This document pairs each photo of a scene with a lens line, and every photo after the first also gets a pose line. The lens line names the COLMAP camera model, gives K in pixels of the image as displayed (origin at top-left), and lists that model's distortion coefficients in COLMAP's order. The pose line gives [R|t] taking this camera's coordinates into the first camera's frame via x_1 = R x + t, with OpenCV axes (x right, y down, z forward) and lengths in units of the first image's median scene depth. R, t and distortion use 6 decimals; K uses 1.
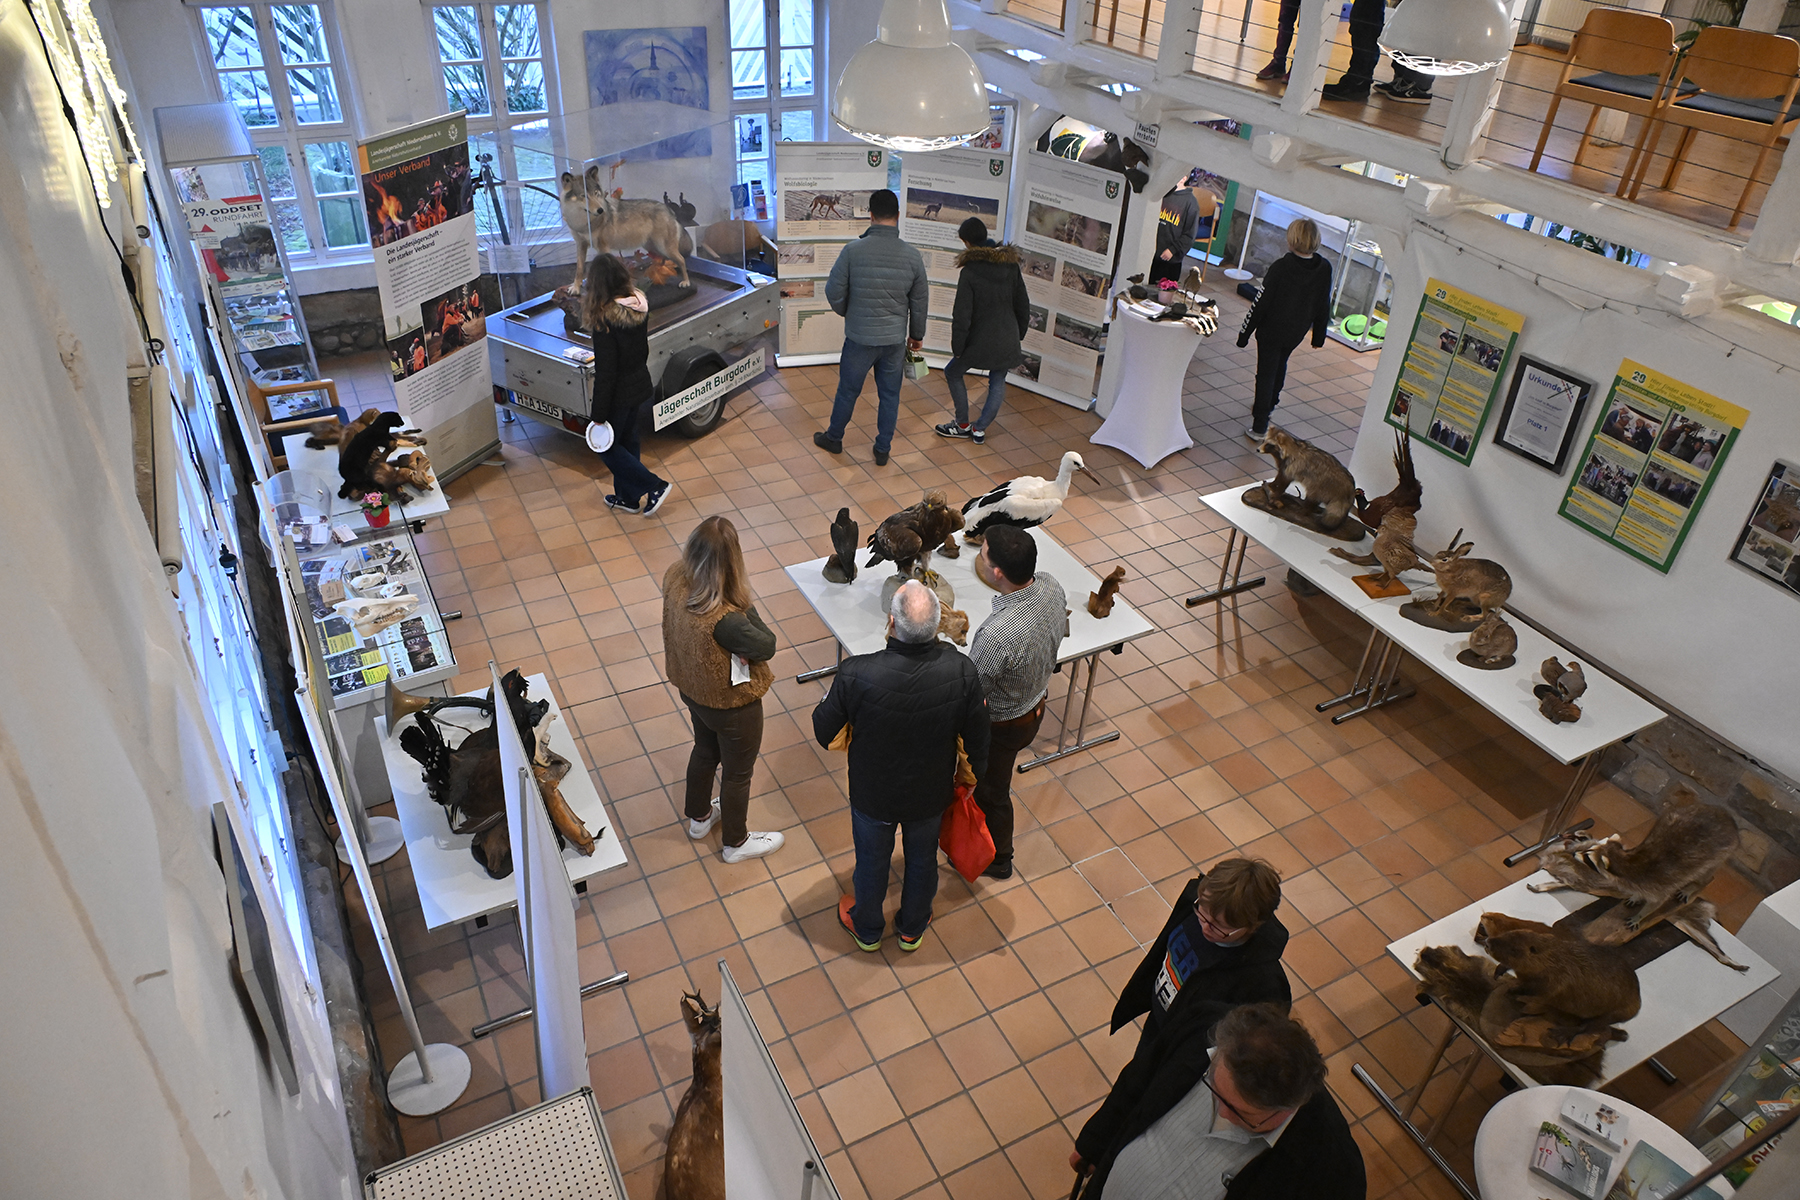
lens RADIAL K [[1167.4, 0, 902.8], [0, 1167.4, 599.7], [0, 0, 1]] dist [-0.008098, 0.002224]
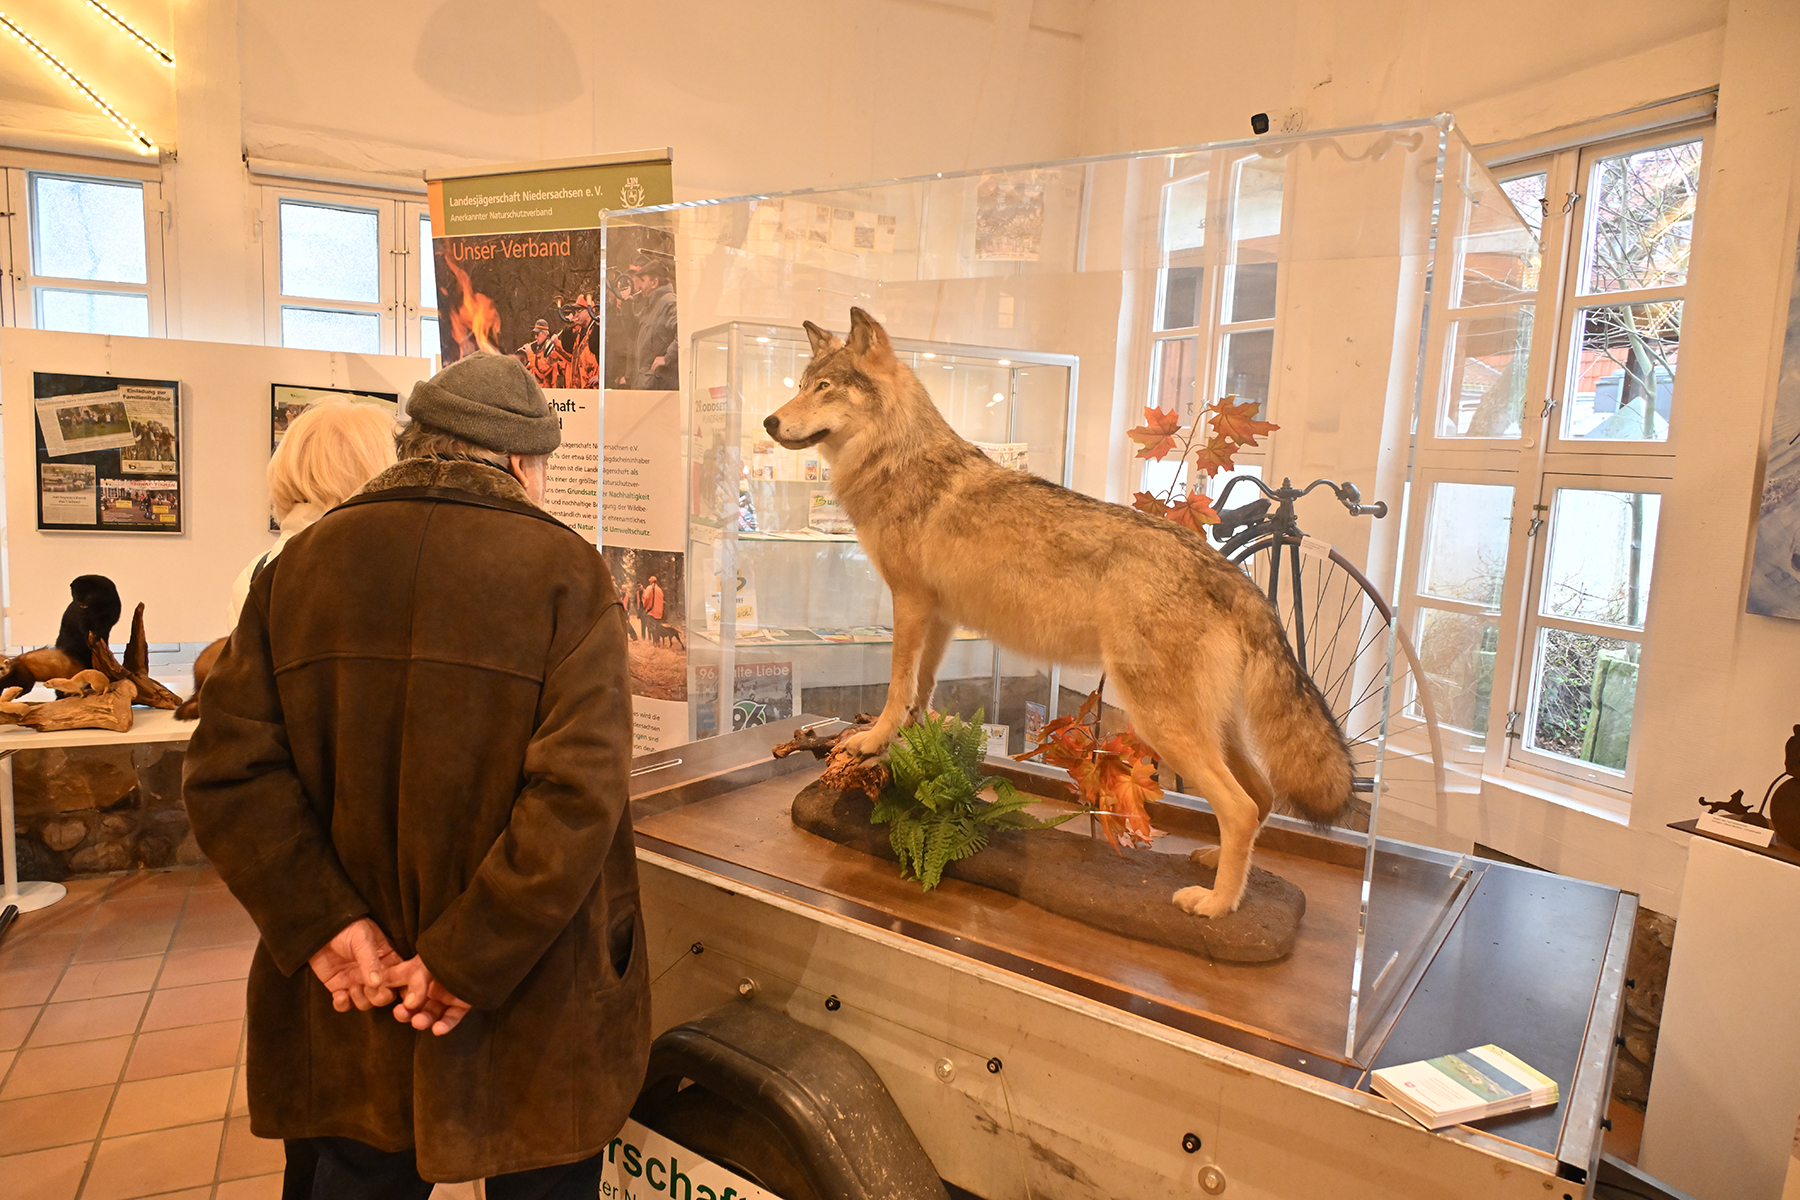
lens RADIAL K [[1167.4, 0, 900.6], [0, 1167.4, 608.3], [0, 0, 1]] dist [-0.008098, 0.002224]
pose [[-0.063813, 0.083906, -0.994428, 0.053728], [-0.615779, 0.780838, 0.105399, -0.388849], [0.785331, 0.619074, 0.001840, 1.174372]]
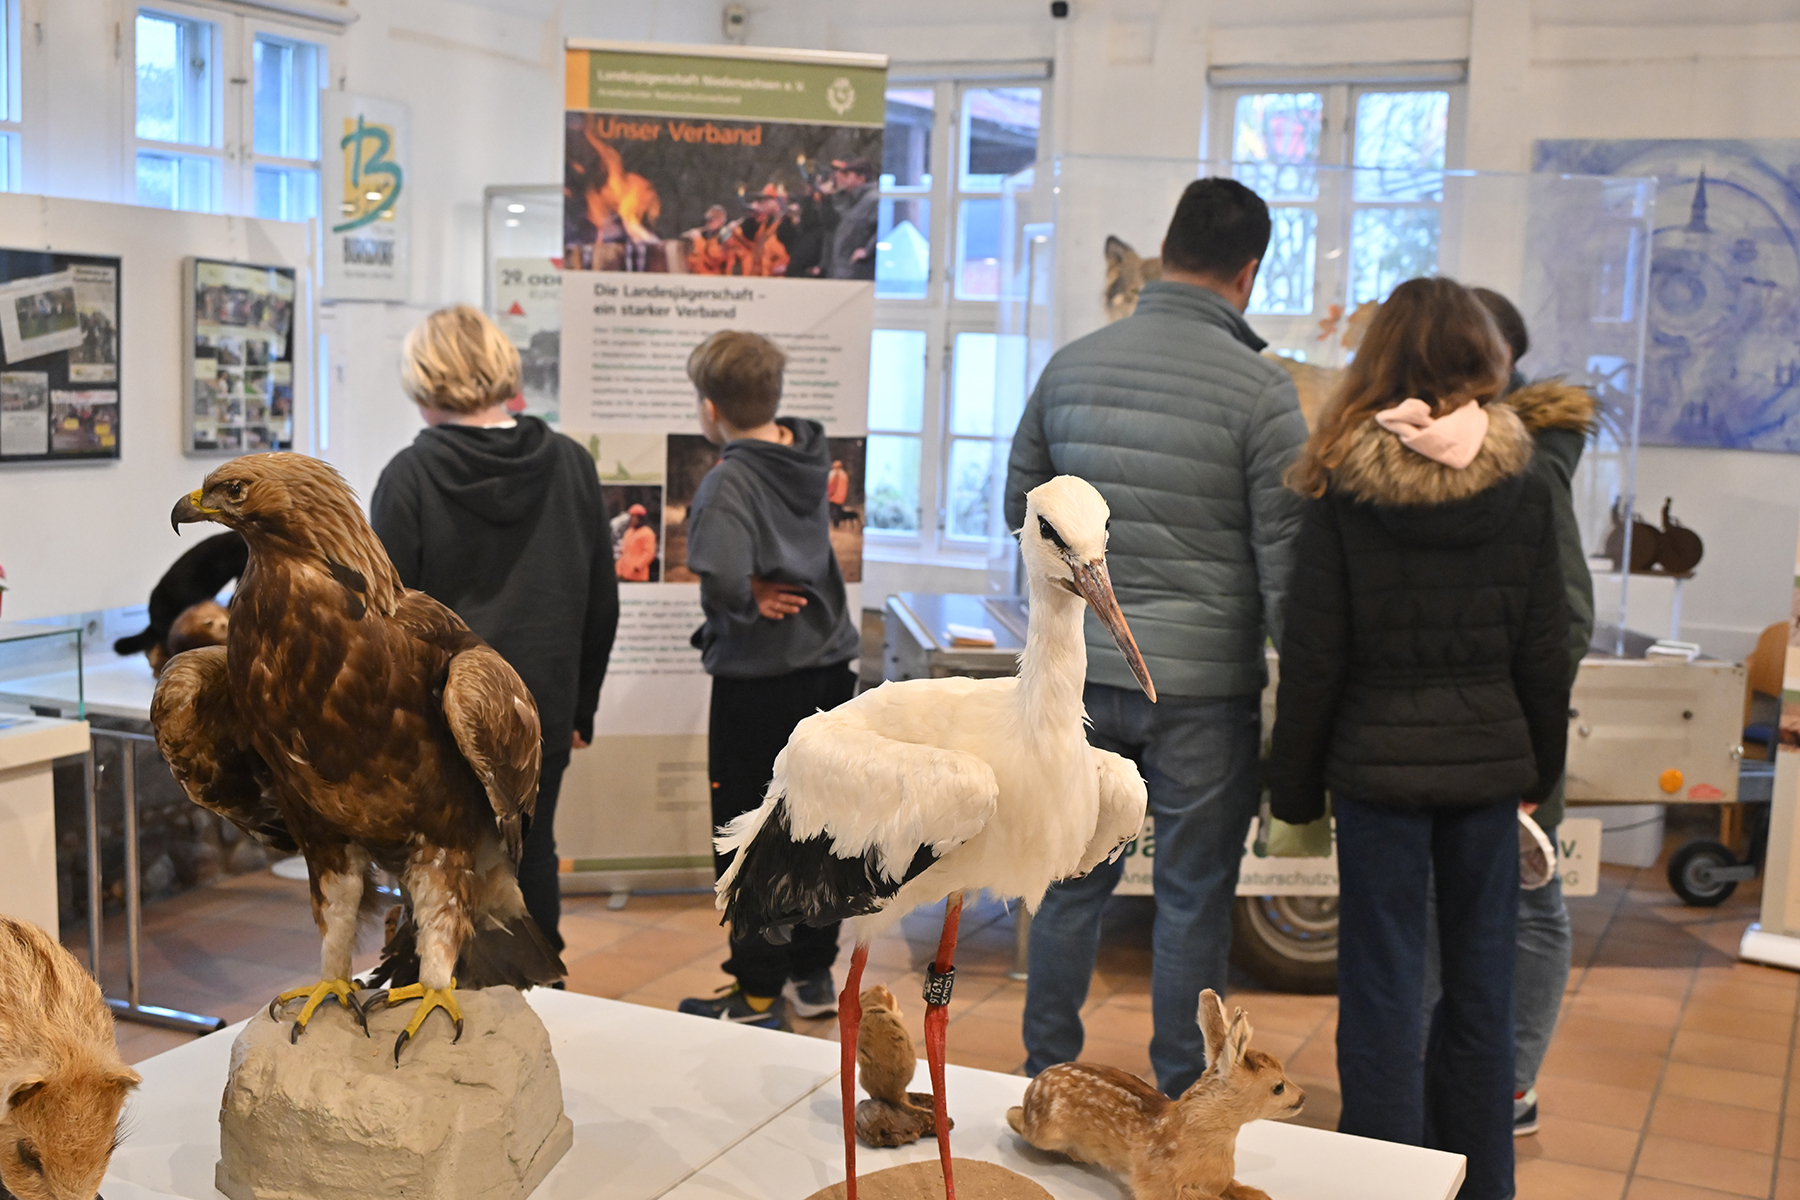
lens RADIAL K [[2162.8, 0, 897.3], [0, 2162.8, 598.7], [0, 0, 1]] dist [-0.001564, 0.000000]
pose [[0.608136, 0.068369, -0.790883, 0.308616], [-0.459439, 0.842780, -0.280423, -0.008954], [0.647368, 0.533898, 0.543937, 0.660143]]
